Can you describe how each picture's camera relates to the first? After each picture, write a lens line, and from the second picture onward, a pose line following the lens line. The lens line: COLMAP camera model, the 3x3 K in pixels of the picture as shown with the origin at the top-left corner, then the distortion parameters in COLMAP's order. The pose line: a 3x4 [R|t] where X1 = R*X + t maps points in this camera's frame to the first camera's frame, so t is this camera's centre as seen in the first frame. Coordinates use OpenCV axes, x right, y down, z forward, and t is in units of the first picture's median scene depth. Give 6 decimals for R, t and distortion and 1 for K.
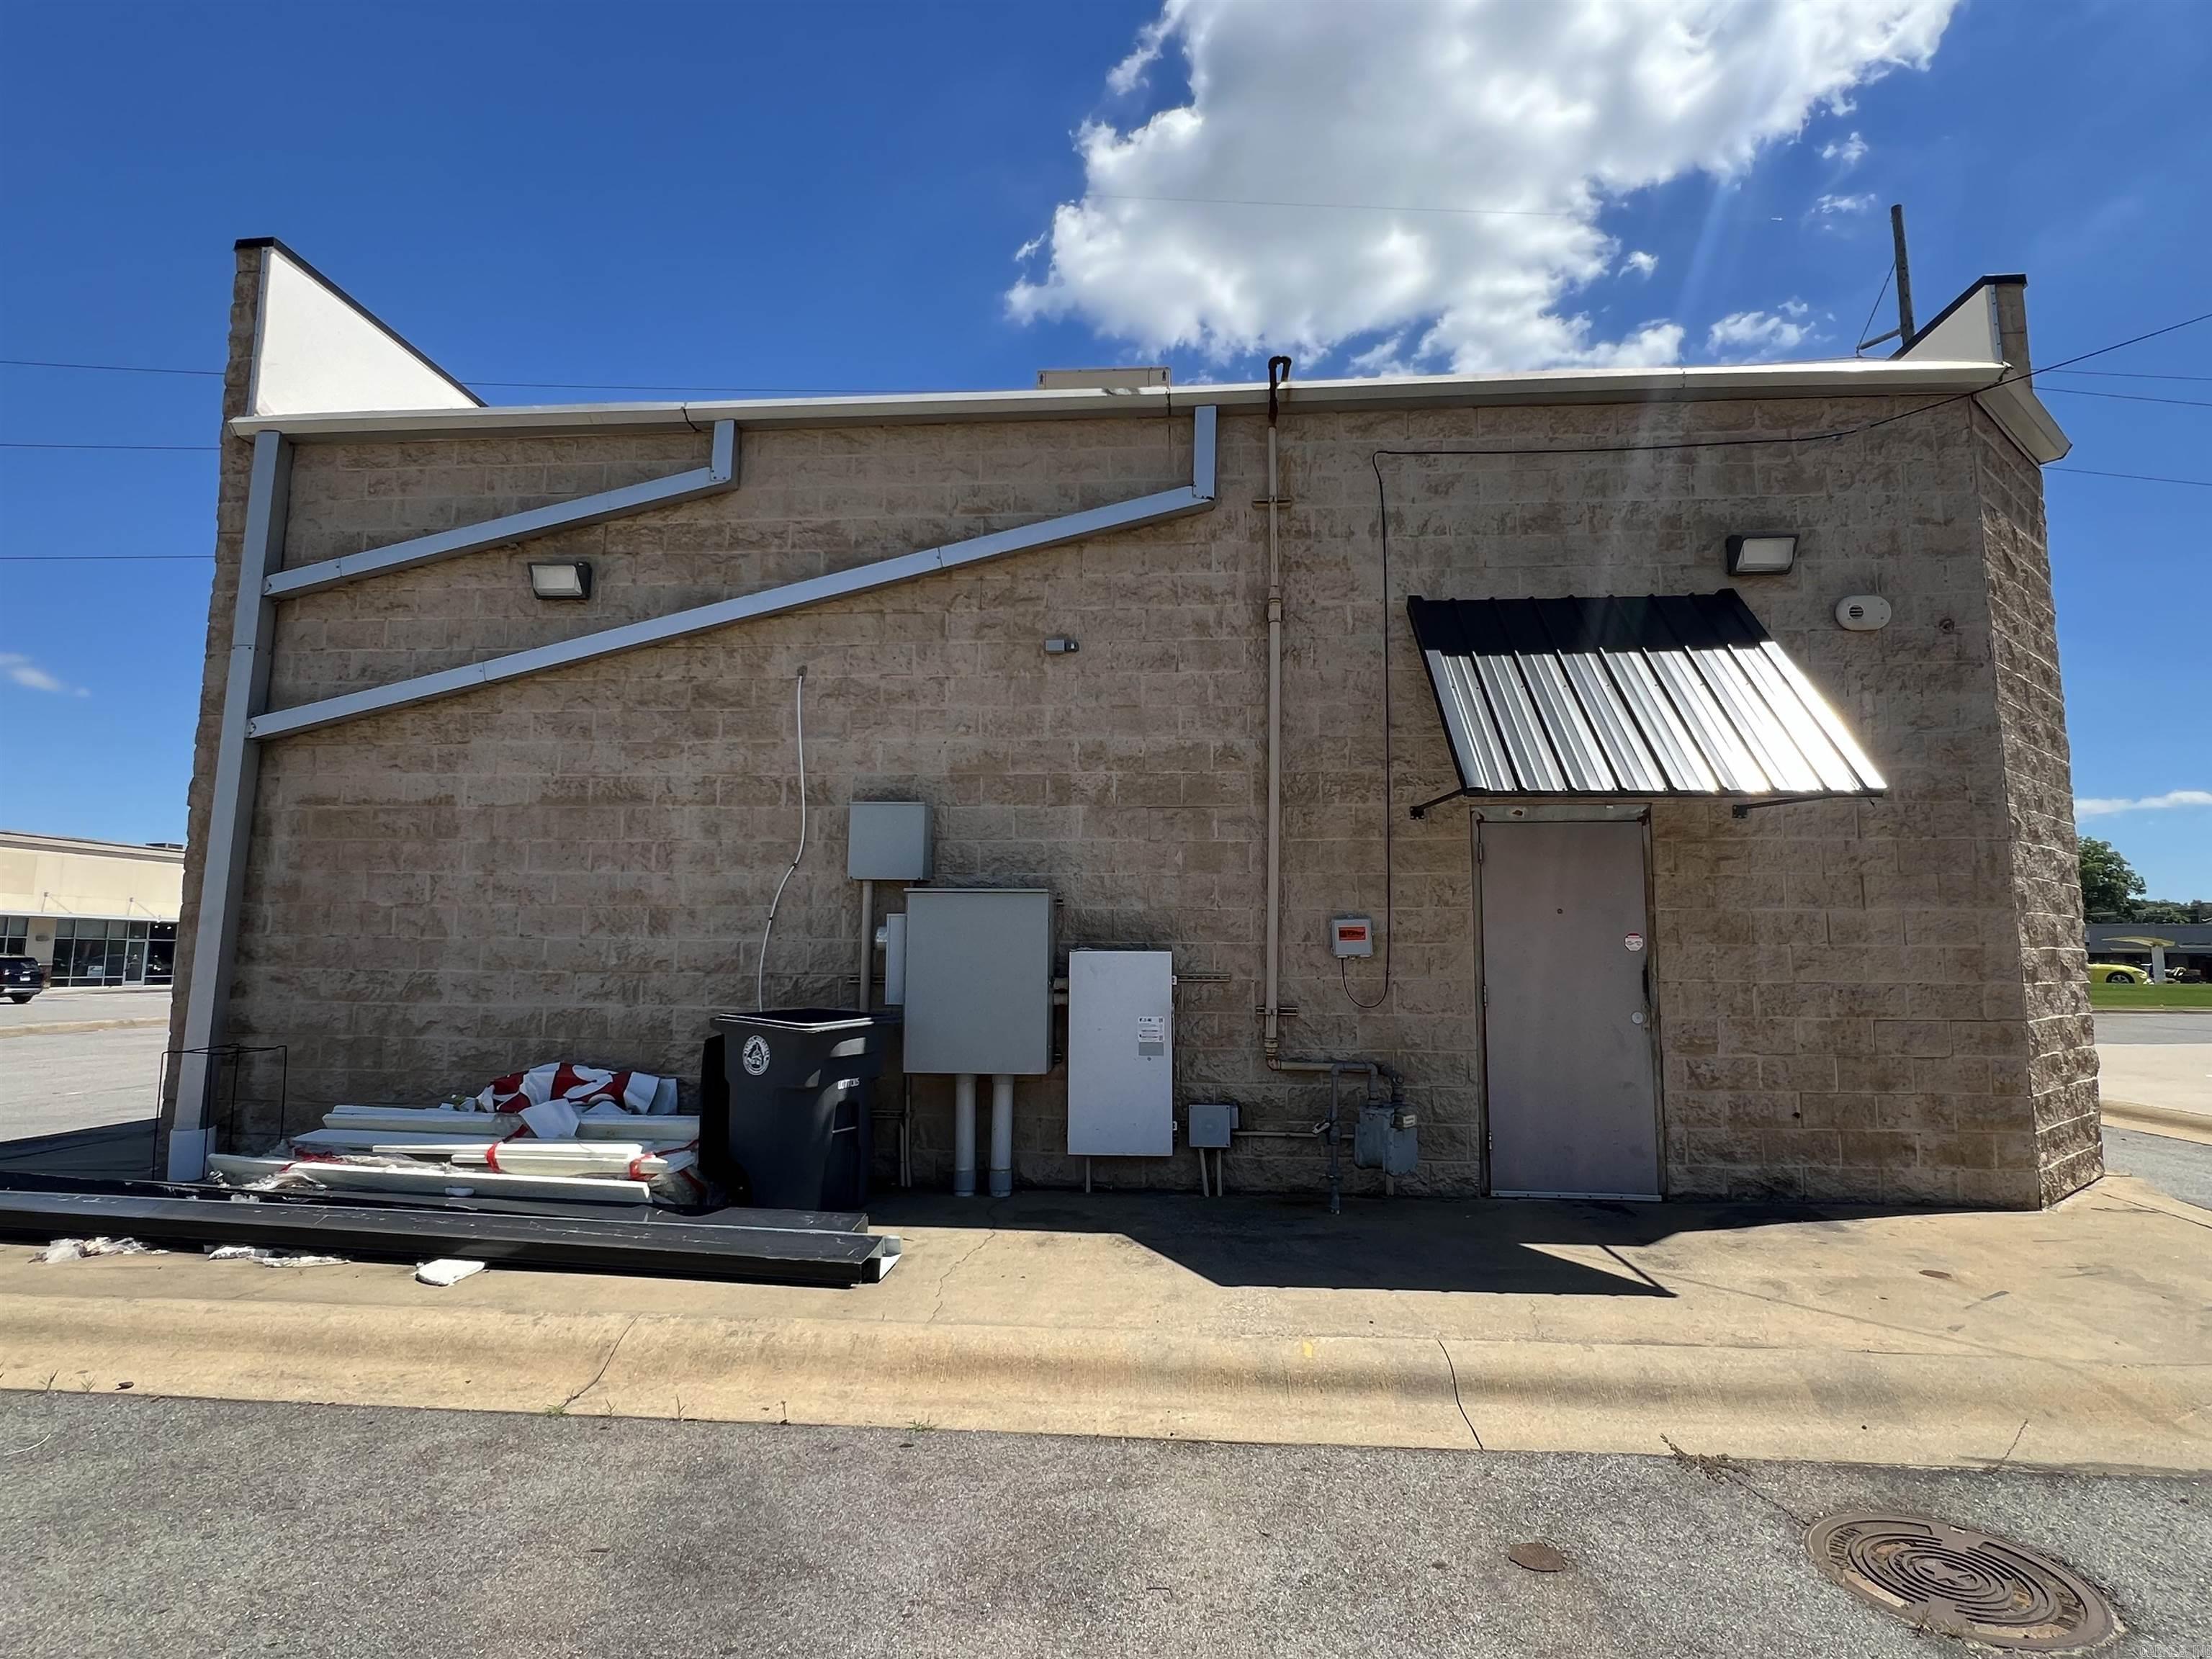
lens RADIAL K [[1101.3, 0, 1106.0], [0, 1101.3, 835.4], [0, 0, 1]] dist [-0.000402, 0.000314]
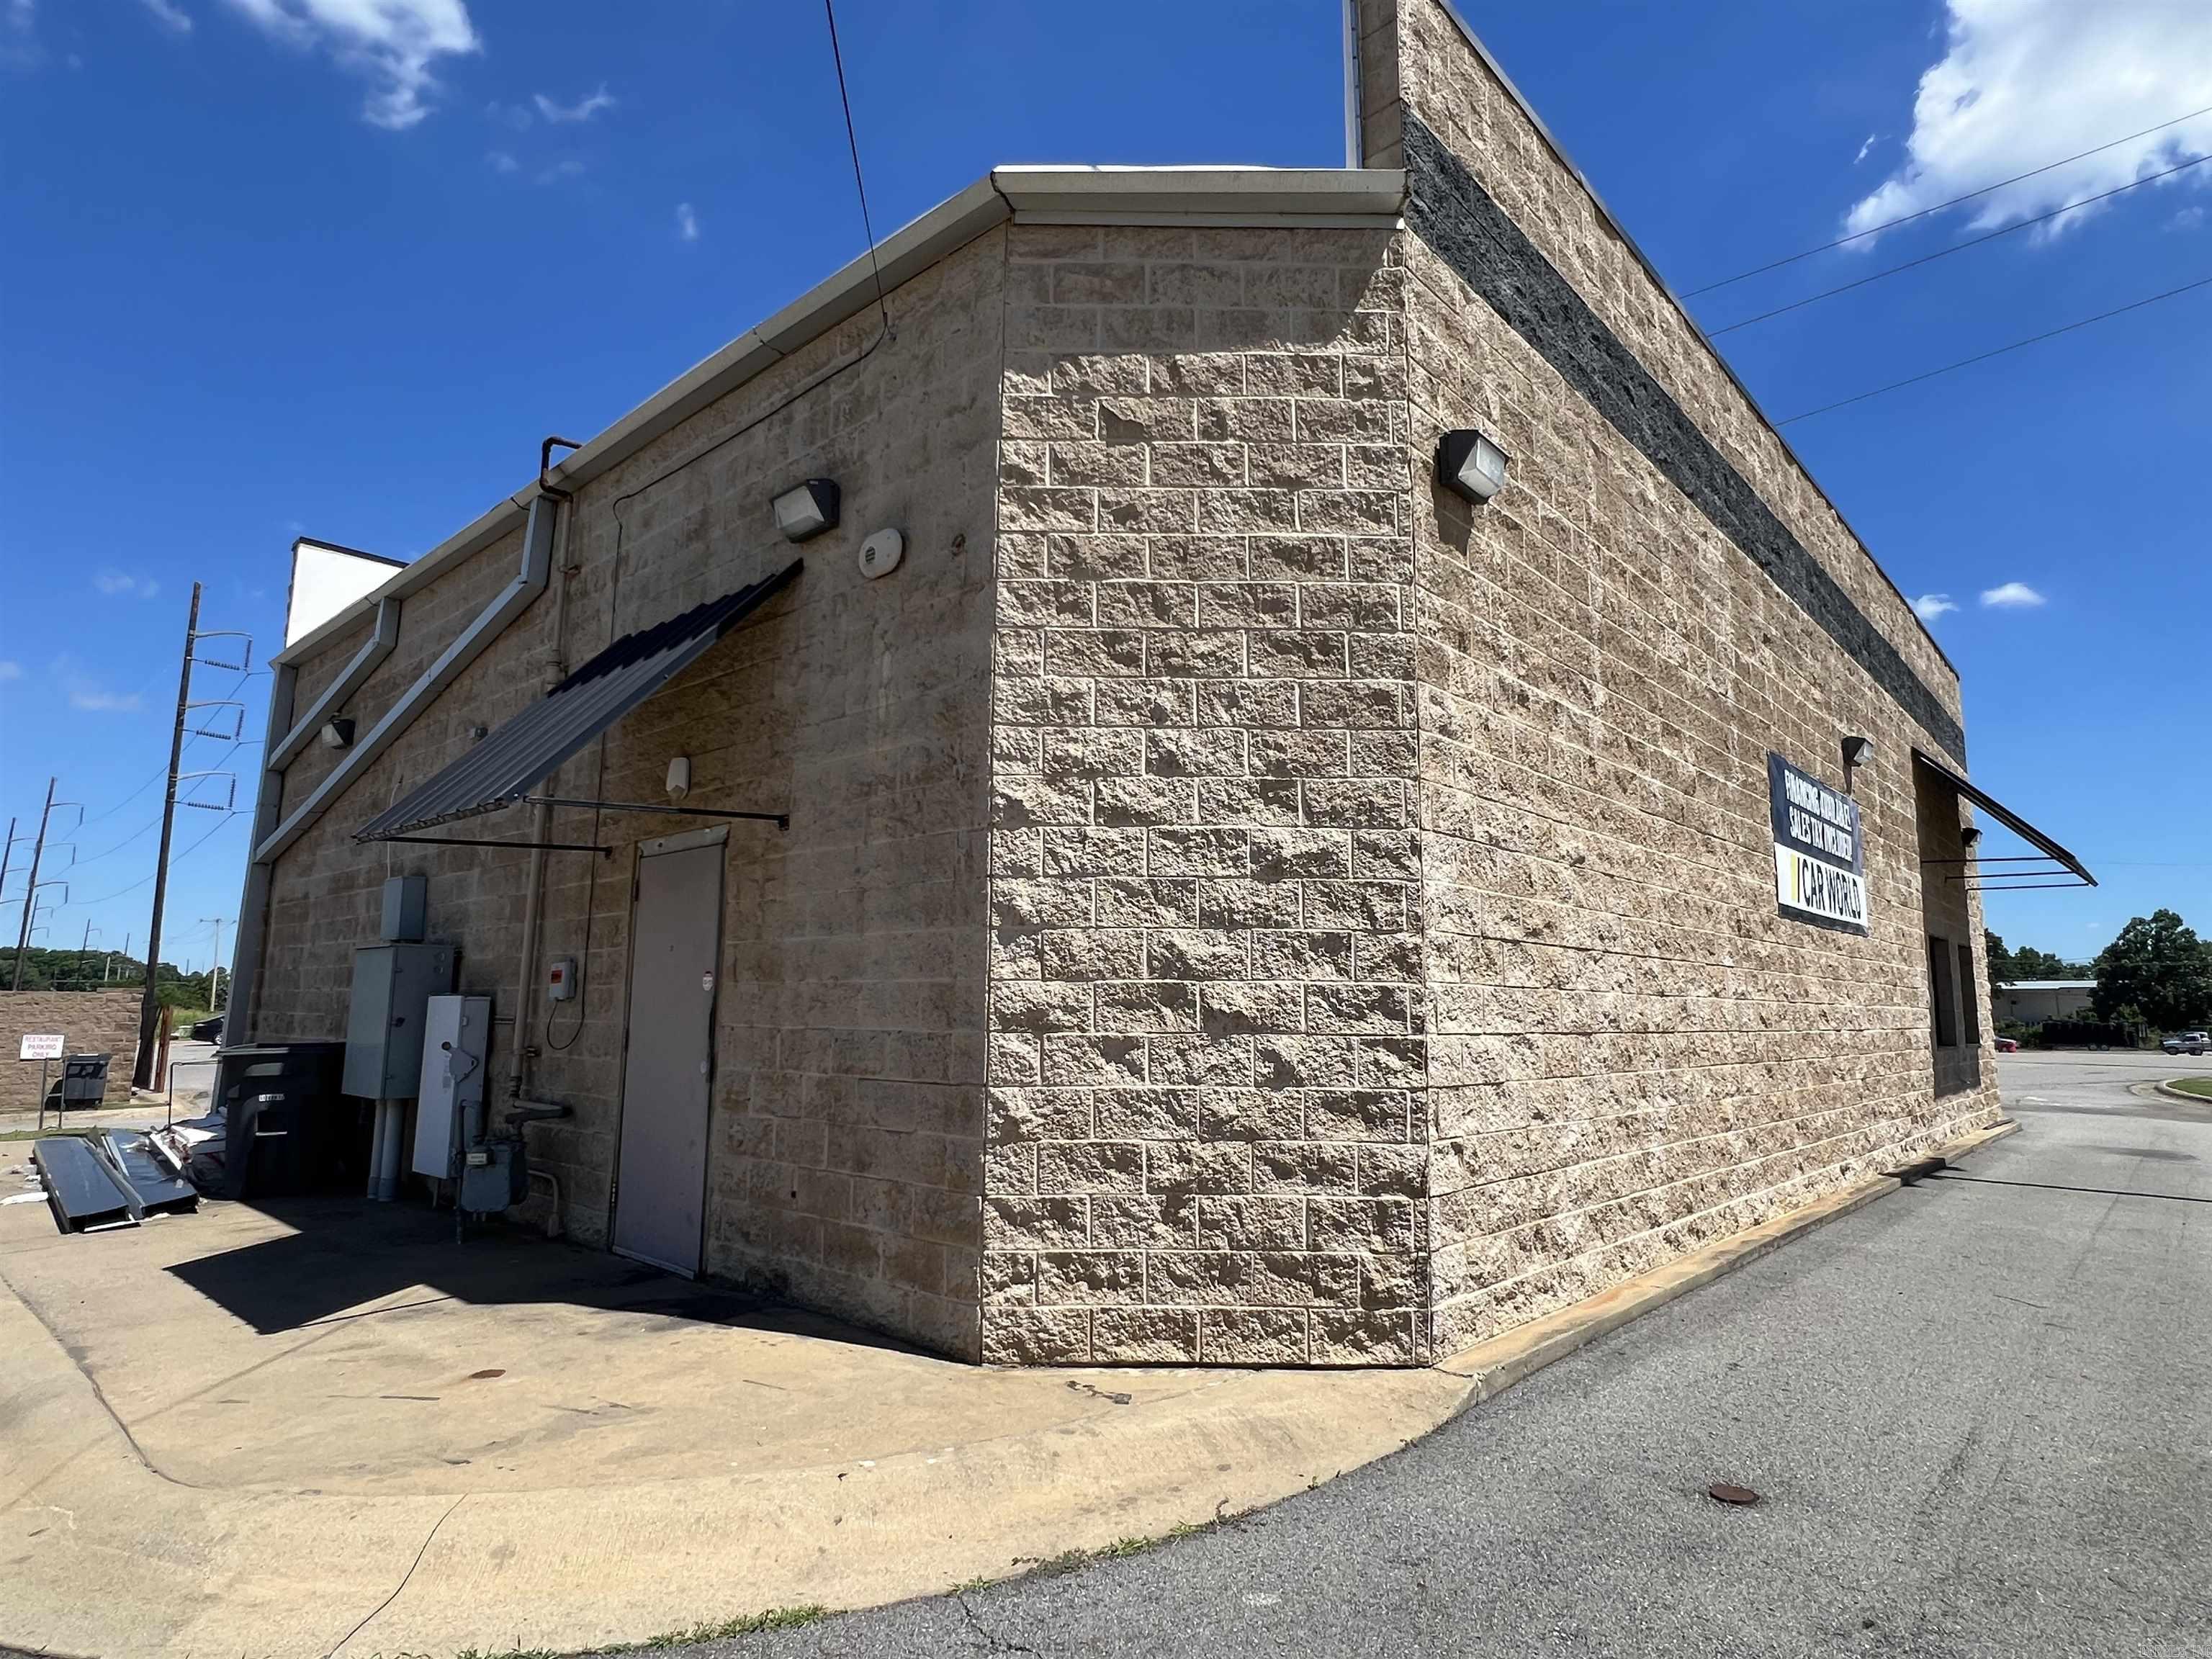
lens RADIAL K [[1186.7, 0, 1106.2], [0, 1186.7, 828.5], [0, 0, 1]] dist [0.006400, 0.000099]
pose [[0.787148, -0.092640, -0.609767, 1.349037], [0.066646, 0.995642, -0.065232, 0.059362], [0.613152, 0.010709, 0.789892, 0.447469]]
